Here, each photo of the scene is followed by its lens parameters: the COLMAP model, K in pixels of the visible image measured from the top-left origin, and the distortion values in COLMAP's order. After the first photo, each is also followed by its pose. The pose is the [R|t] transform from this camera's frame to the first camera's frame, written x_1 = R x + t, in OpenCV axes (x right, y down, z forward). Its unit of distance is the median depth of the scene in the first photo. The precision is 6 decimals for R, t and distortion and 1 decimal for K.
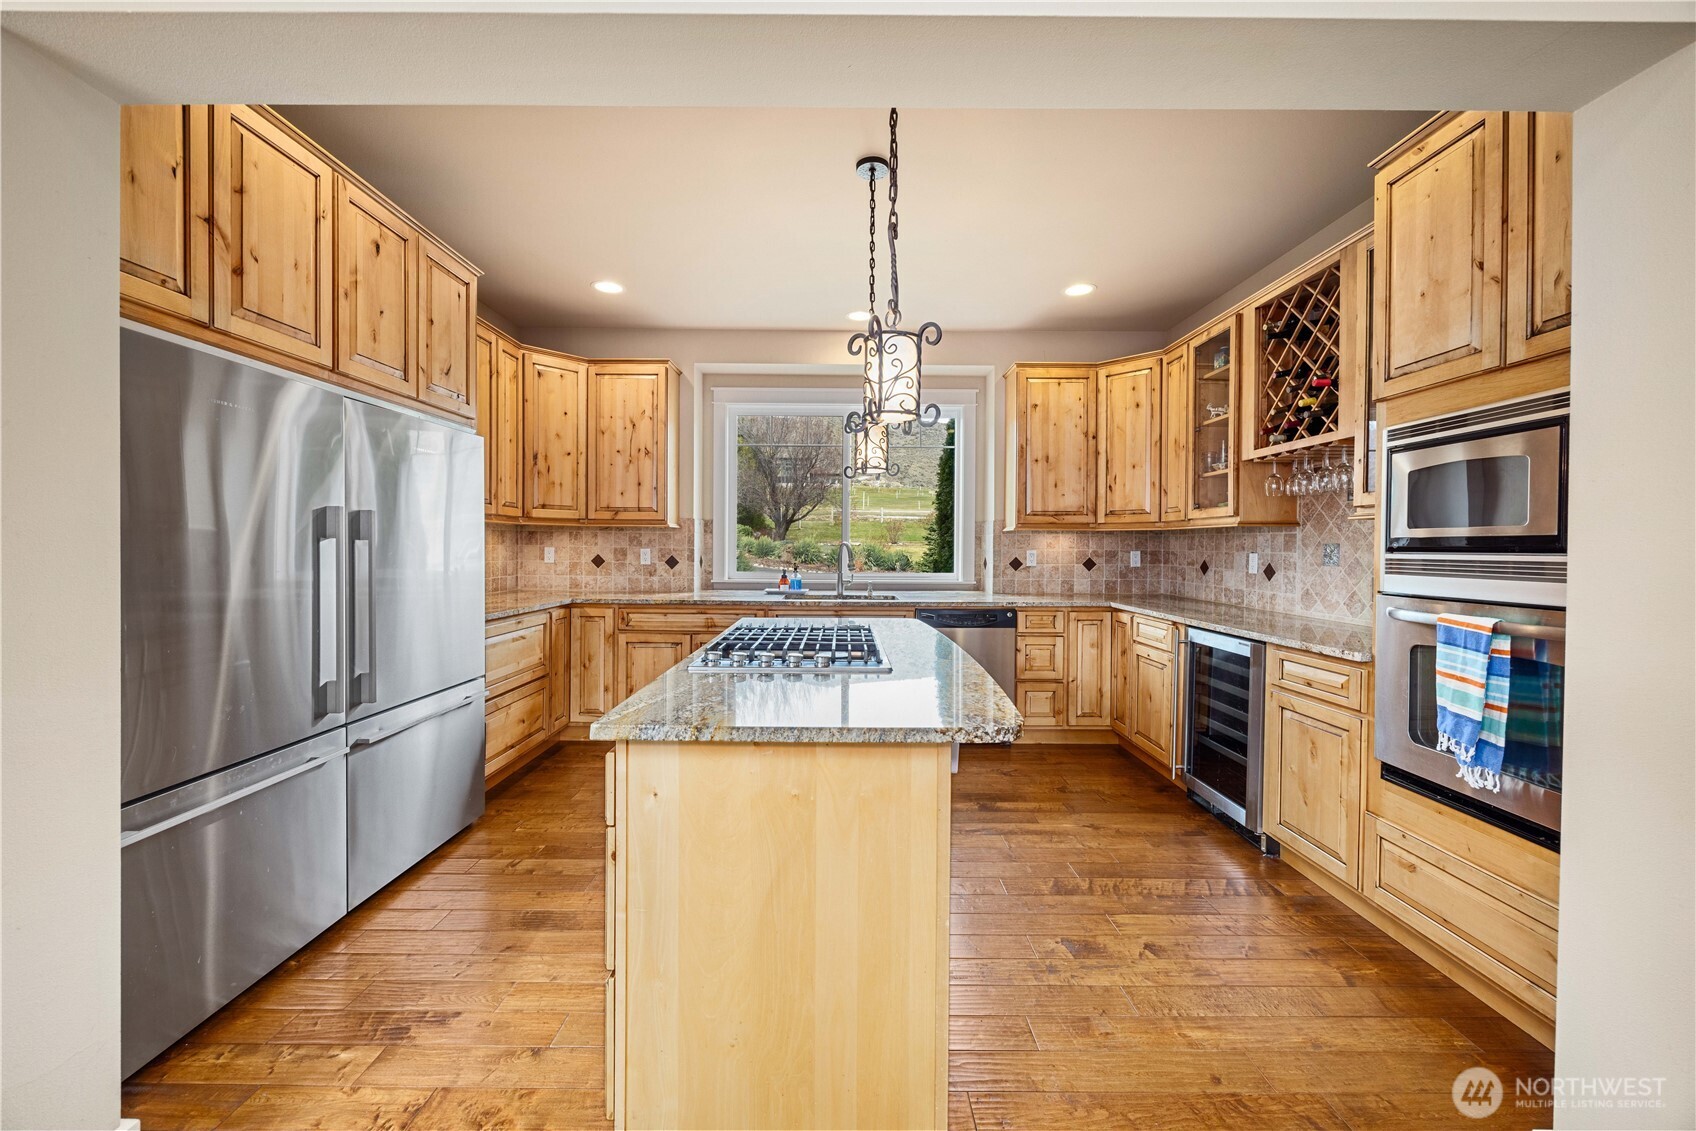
lens RADIAL K [[644.0, 0, 833.5], [0, 644.0, 564.0], [0, 0, 1]] dist [0.001300, -0.000012]
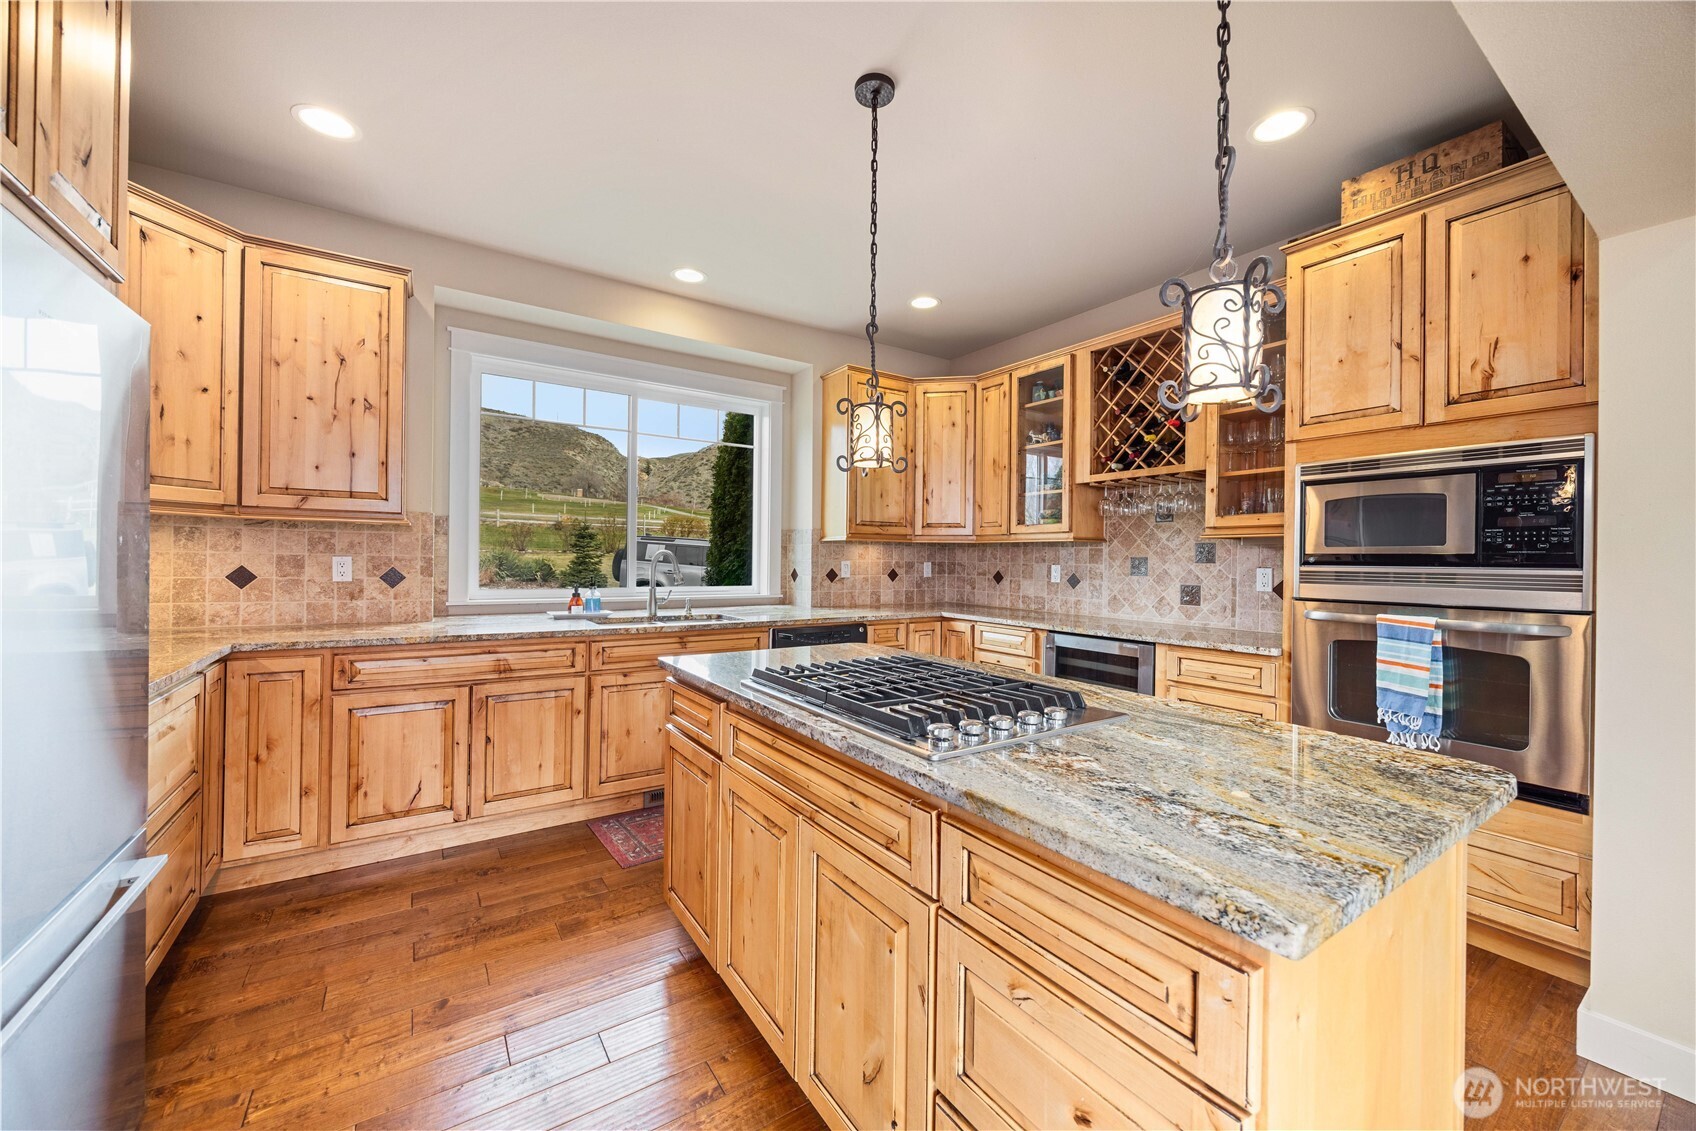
lens RADIAL K [[644.0, 0, 842.9], [0, 644.0, 566.4], [0, 0, 1]] dist [0.001300, -0.000012]
pose [[0.832766, -0.001675, 0.553622, -0.271664], [0.007464, 0.999939, -0.008202, -0.006384], [-0.553574, 0.010963, 0.832728, 0.226912]]
